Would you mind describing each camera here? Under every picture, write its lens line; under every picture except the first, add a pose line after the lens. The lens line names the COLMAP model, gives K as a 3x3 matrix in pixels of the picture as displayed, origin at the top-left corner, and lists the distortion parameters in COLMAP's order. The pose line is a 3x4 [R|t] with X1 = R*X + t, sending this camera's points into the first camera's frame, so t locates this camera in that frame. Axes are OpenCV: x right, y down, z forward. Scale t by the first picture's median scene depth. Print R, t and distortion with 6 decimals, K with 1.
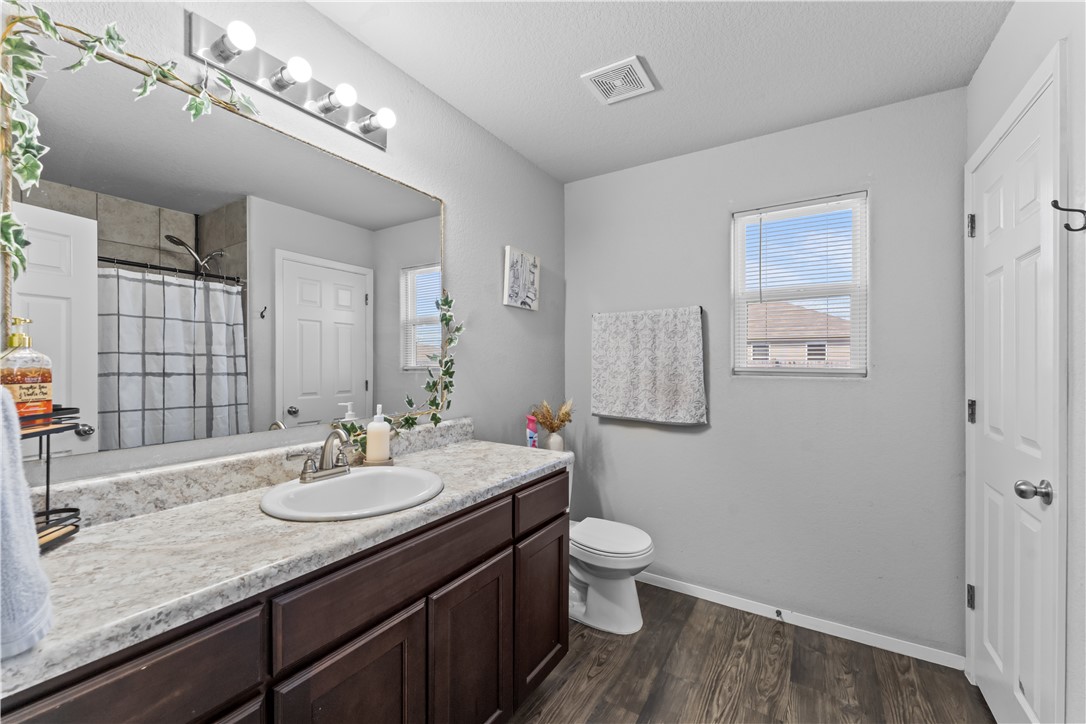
lens RADIAL K [[438.4, 0, 541.0], [0, 438.4, 364.1], [0, 0, 1]] dist [-0.001149, -0.000204]
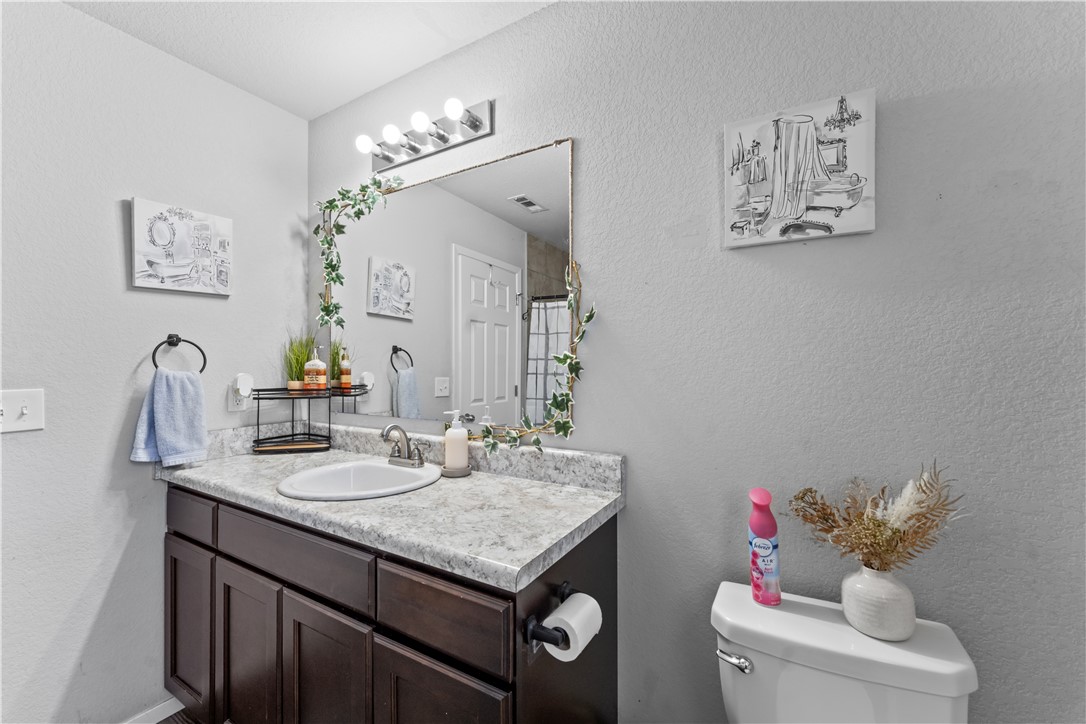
lens RADIAL K [[438.4, 0, 519.2], [0, 438.4, 362.6], [0, 0, 1]] dist [-0.001149, -0.000204]
pose [[0.009122, 0.001067, -0.999958, 0.485829], [0.000989, 0.999999, 0.001076, -0.011319], [0.999958, -0.000999, 0.009120, 0.920191]]
